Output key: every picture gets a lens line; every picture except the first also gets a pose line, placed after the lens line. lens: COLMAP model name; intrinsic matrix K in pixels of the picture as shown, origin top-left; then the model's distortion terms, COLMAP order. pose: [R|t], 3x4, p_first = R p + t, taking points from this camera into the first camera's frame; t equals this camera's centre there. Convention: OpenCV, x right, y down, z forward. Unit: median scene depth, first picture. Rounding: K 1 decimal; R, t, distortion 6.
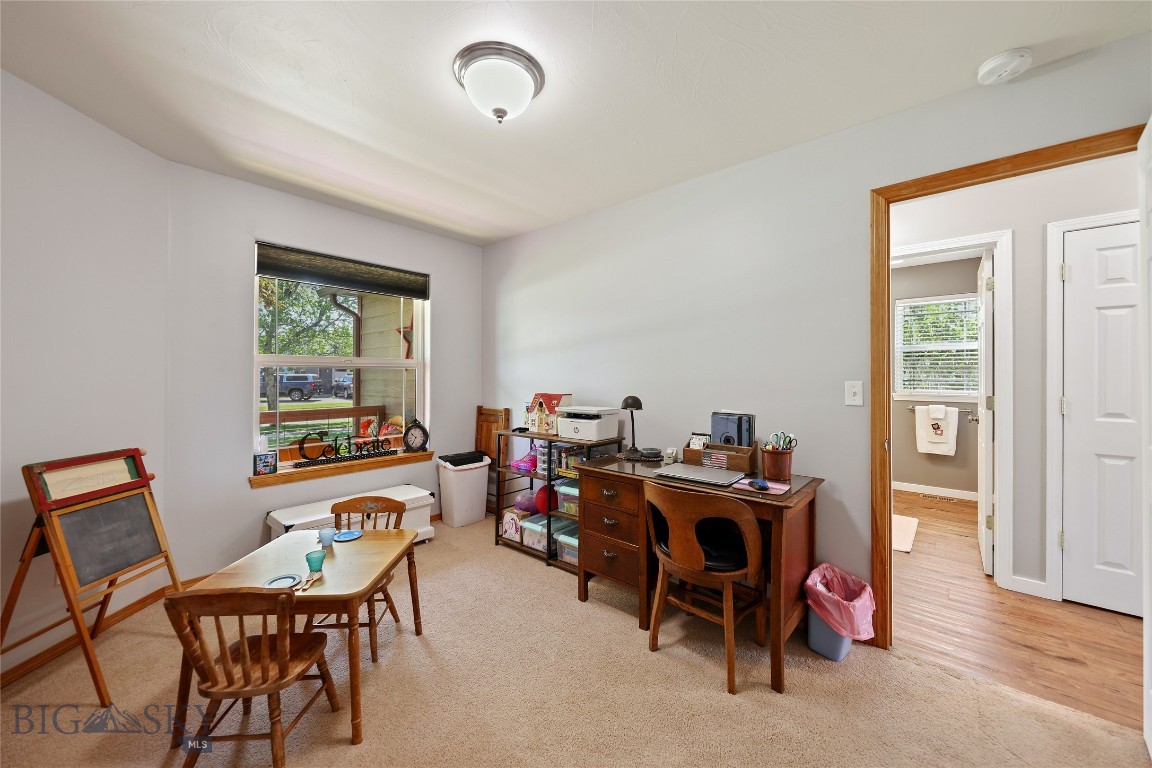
lens RADIAL K [[415.5, 0, 576.0], [0, 415.5, 384.0], [0, 0, 1]] dist [-0.000621, -0.000068]
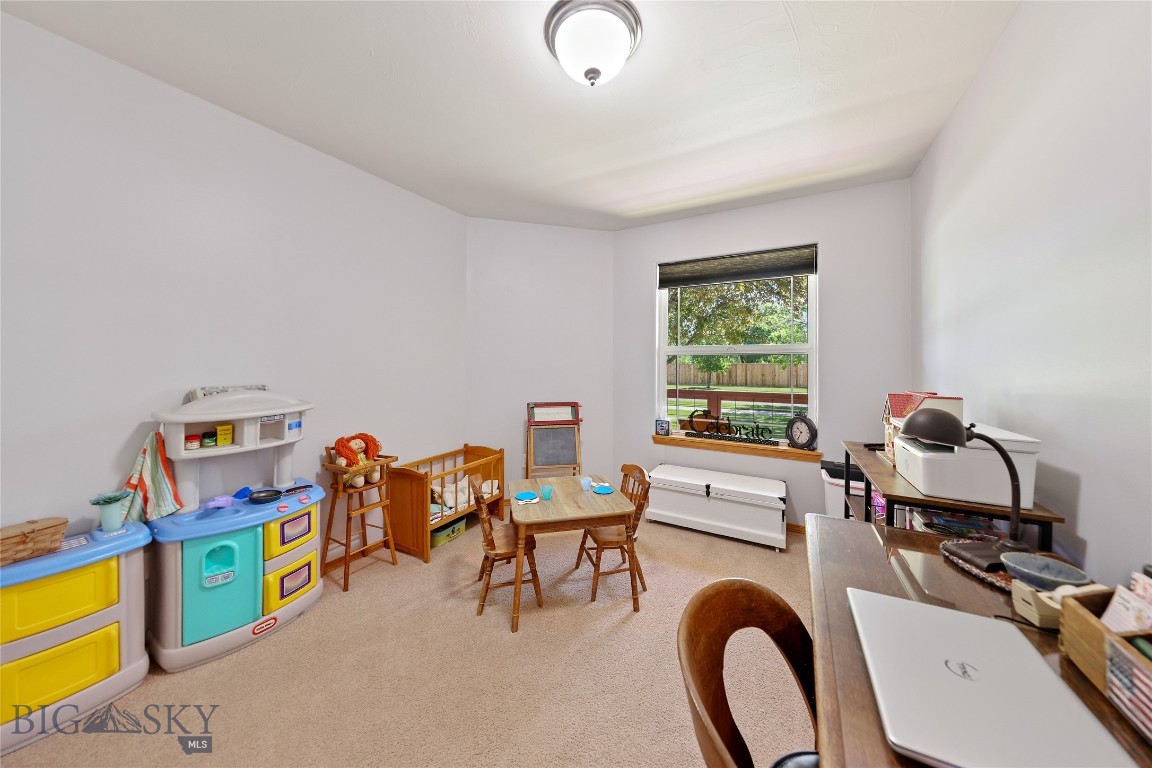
lens RADIAL K [[369.9, 0, 582.5], [0, 369.9, 369.1], [0, 0, 1]] dist [0.000092, -0.000060]
pose [[0.219854, 0.017924, -0.975368, 0.337456], [-0.022041, 0.999667, 0.013402, -0.007795], [0.975284, 0.018551, 0.220176, 0.446235]]
